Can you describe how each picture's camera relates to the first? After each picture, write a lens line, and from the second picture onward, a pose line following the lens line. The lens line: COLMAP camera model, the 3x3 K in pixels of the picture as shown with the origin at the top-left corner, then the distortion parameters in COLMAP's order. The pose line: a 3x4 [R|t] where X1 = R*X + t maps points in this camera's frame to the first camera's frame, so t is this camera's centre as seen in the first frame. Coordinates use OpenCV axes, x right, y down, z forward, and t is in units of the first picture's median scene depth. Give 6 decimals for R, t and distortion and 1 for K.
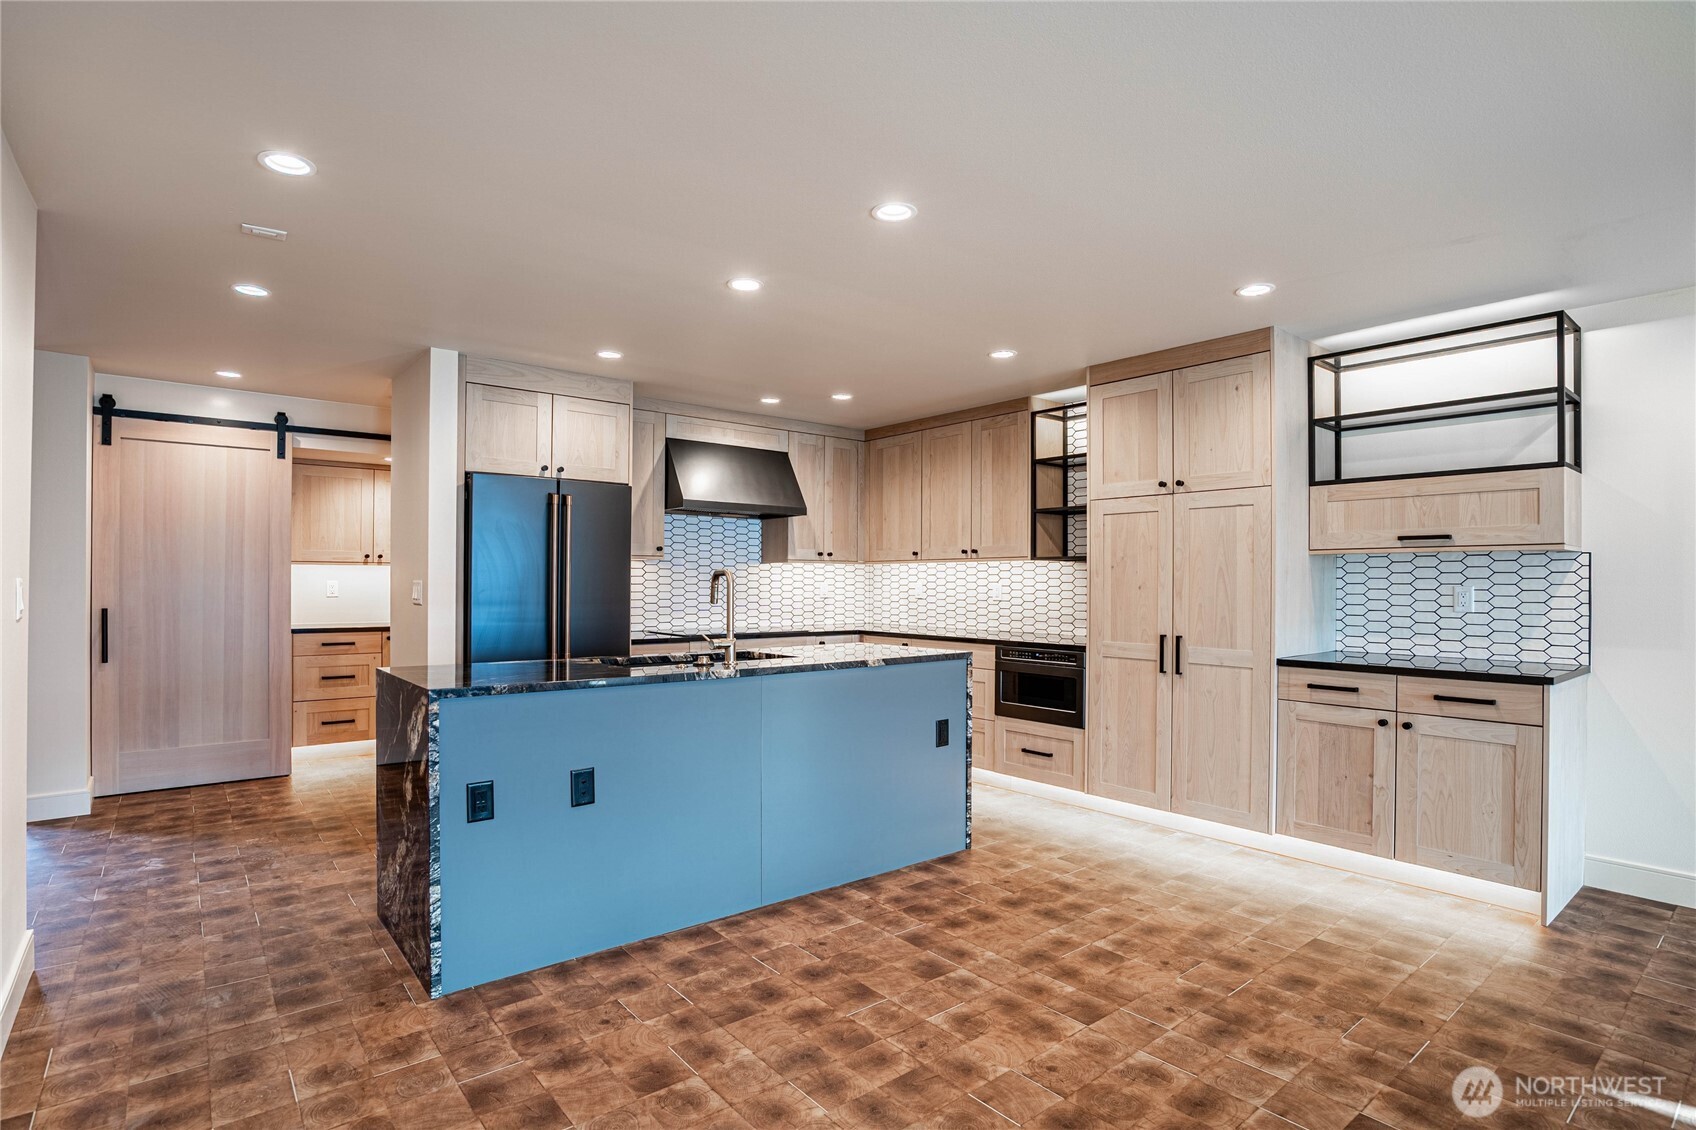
lens RADIAL K [[831.1, 0, 848.2], [0, 831.1, 567.4], [0, 0, 1]] dist [-0.063720, 0.025896]
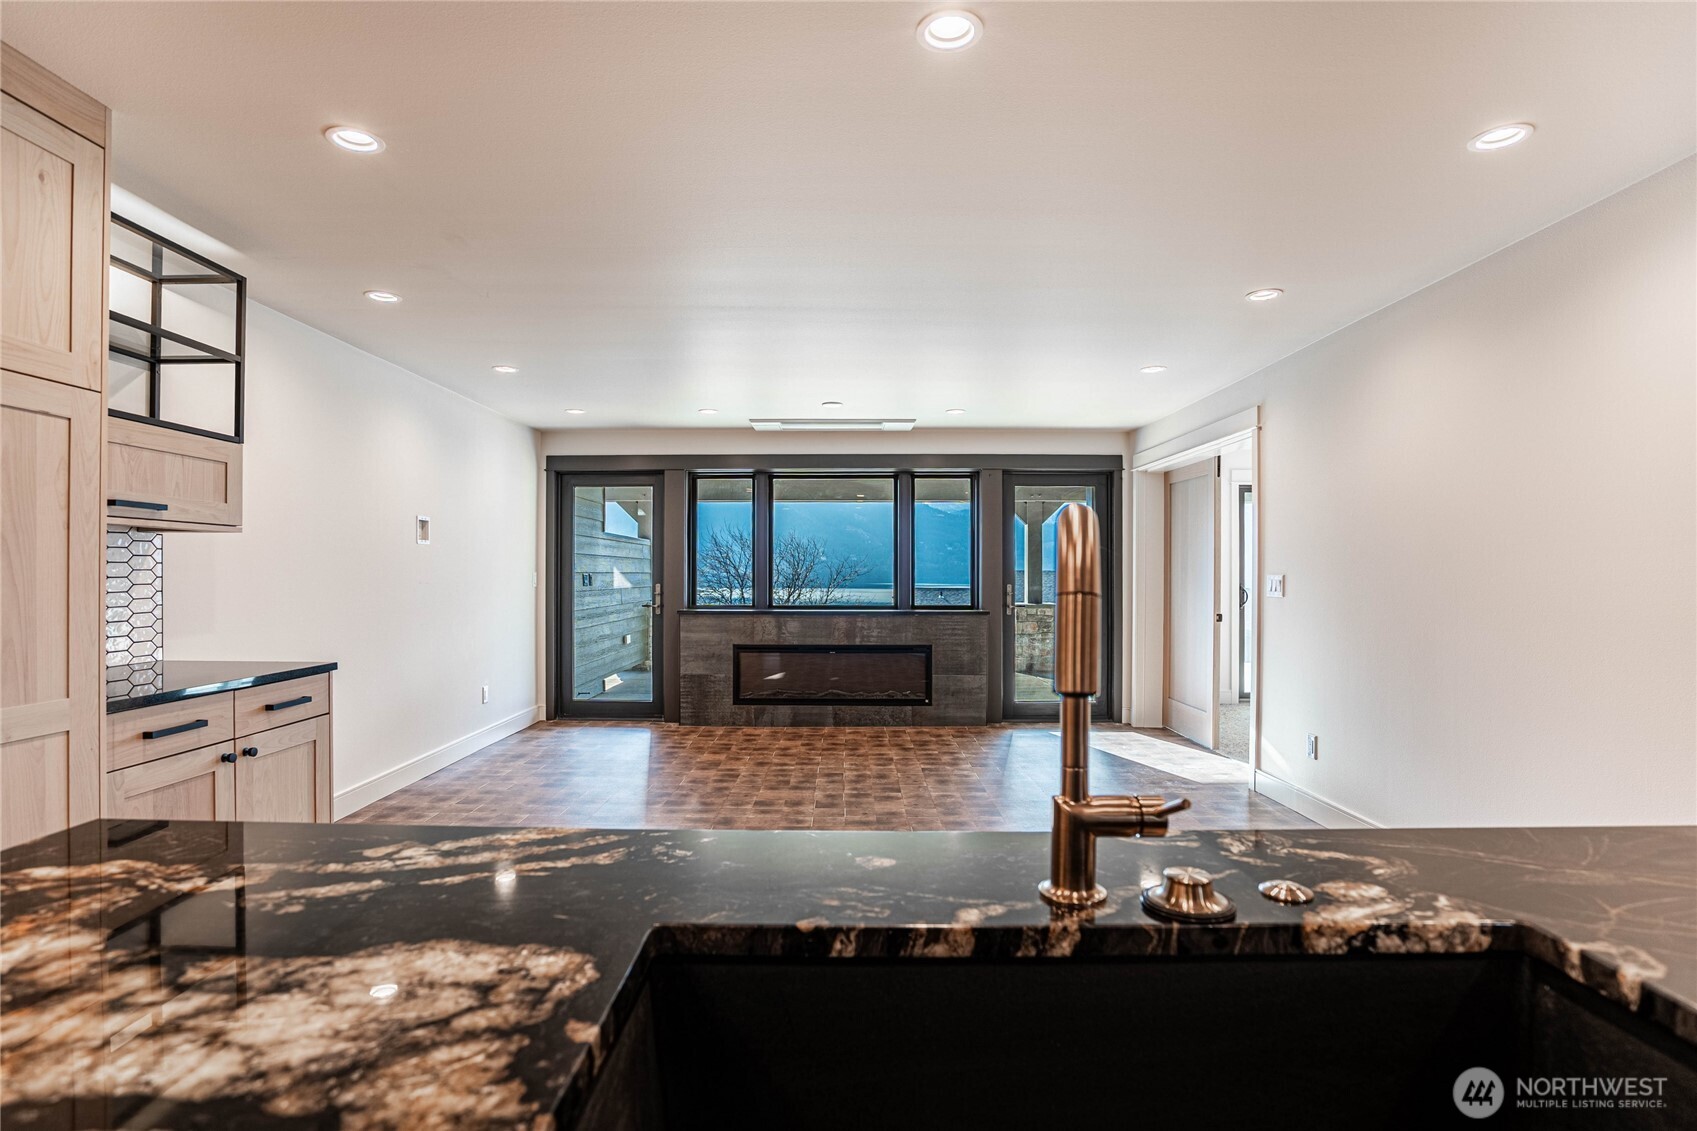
lens RADIAL K [[831.6, 0, 848.7], [0, 831.6, 567.9], [0, 0, 1]] dist [-0.063720, 0.025896]
pose [[-0.765582, 0.000367, 0.643338, -0.242755], [-0.016689, 0.999652, -0.020431, 0.024832], [-0.643122, -0.026378, -0.765309, 1.205765]]
